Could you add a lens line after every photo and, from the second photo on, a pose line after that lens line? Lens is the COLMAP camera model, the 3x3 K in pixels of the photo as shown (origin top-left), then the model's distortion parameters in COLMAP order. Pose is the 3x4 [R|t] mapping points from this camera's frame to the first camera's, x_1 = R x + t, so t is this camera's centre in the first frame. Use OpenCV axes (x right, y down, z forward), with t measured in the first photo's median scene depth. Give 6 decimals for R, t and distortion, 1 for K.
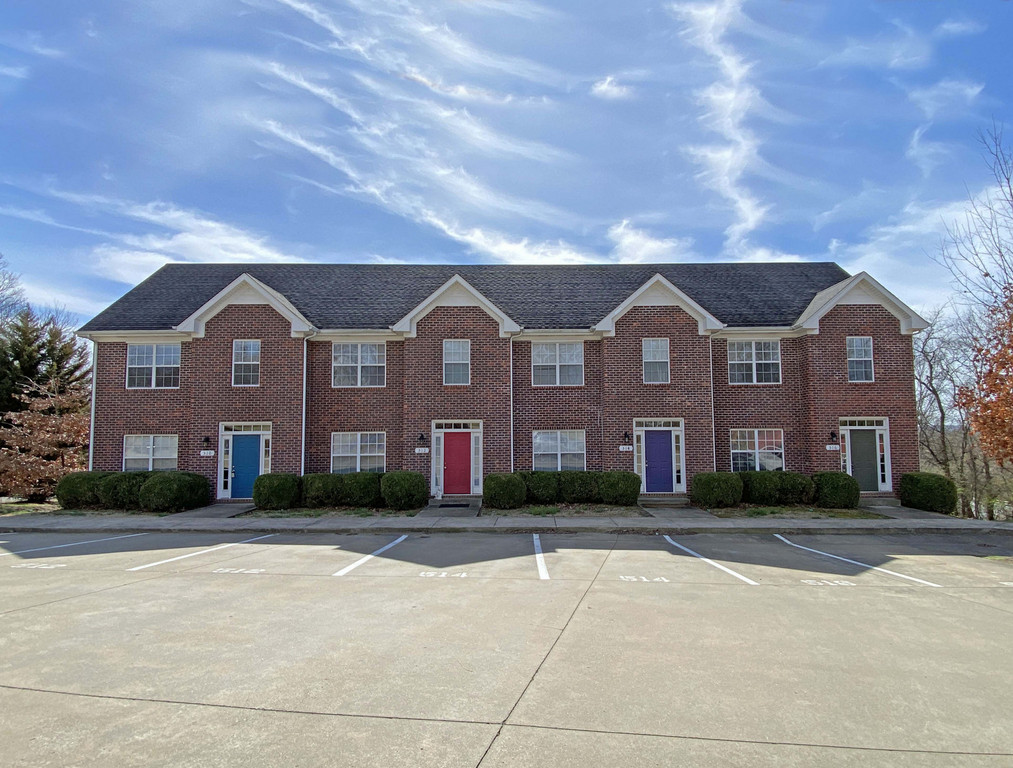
lens RADIAL K [[484.1, 0, 510.0], [0, 484.1, 394.9], [0, 0, 1]] dist [0.010126, -0.001255]
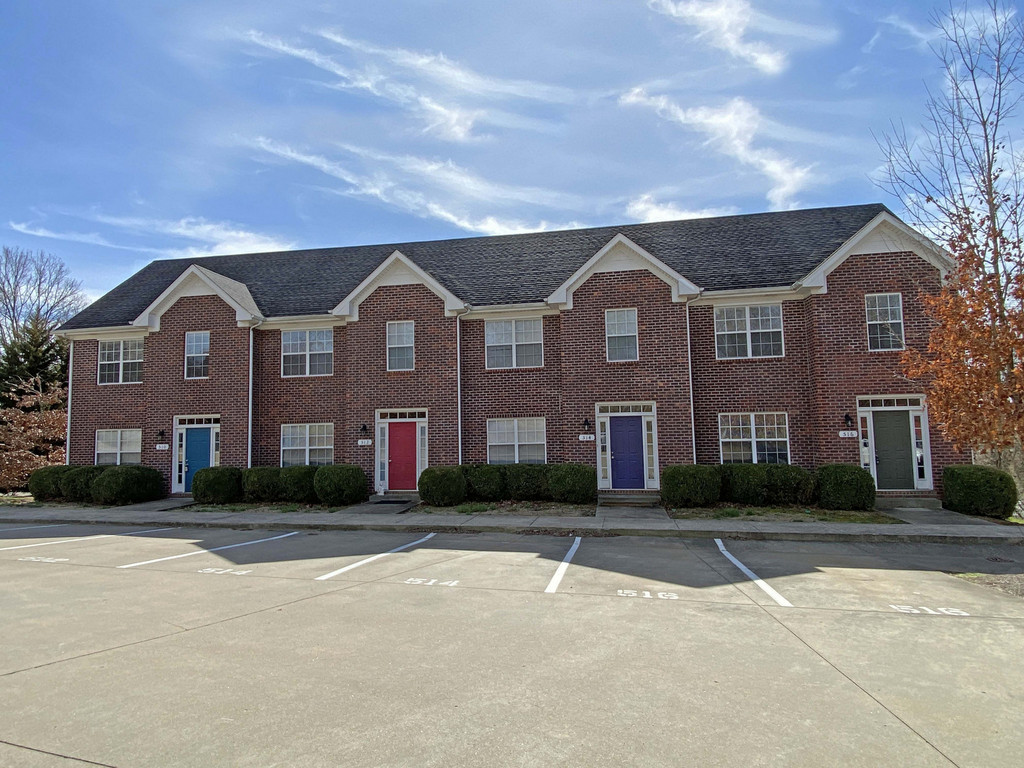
lens RADIAL K [[551.7, 0, 505.0], [0, 551.7, 376.1], [0, 0, 1]] dist [0.009860, -0.004057]
pose [[0.983734, -0.030148, -0.177082, 0.268652], [0.029954, 0.999544, -0.003765, -0.000520], [0.177115, -0.001600, 0.984189, 0.001403]]
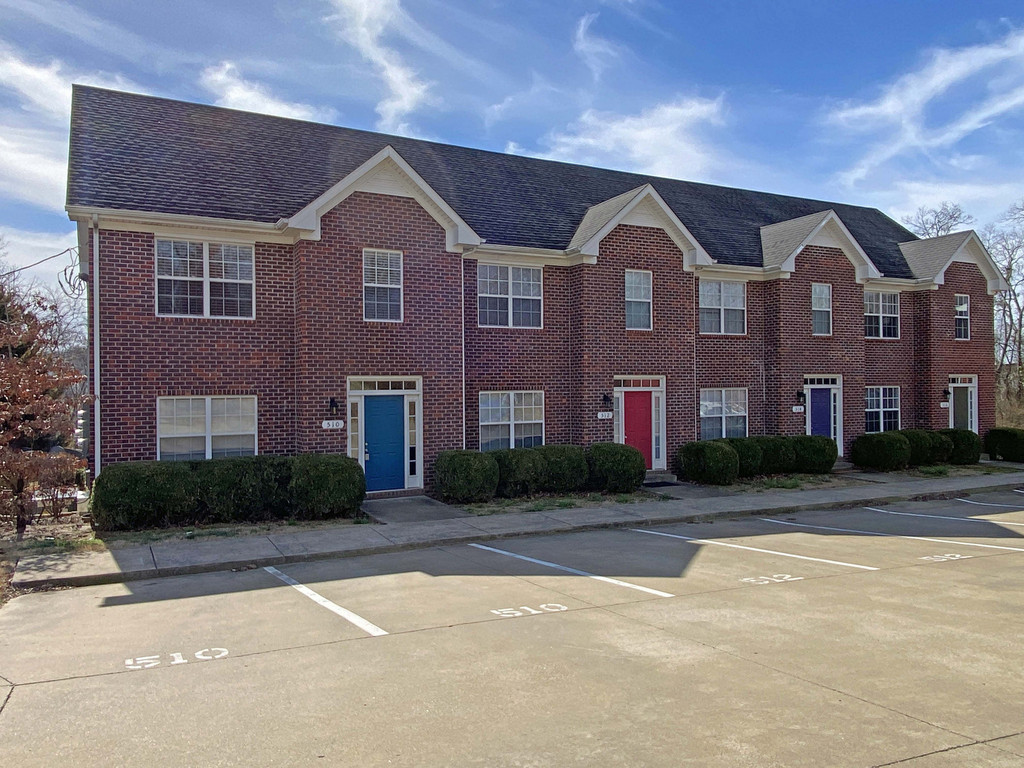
lens RADIAL K [[785.9, 0, 512.4], [0, 785.9, 395.2], [0, 0, 1]] dist [0.044926, -0.008457]
pose [[0.883607, -0.005290, 0.468200, -0.867620], [-0.028446, 0.997483, 0.064956, 0.007457], [-0.467365, -0.070714, 0.881232, -0.019156]]
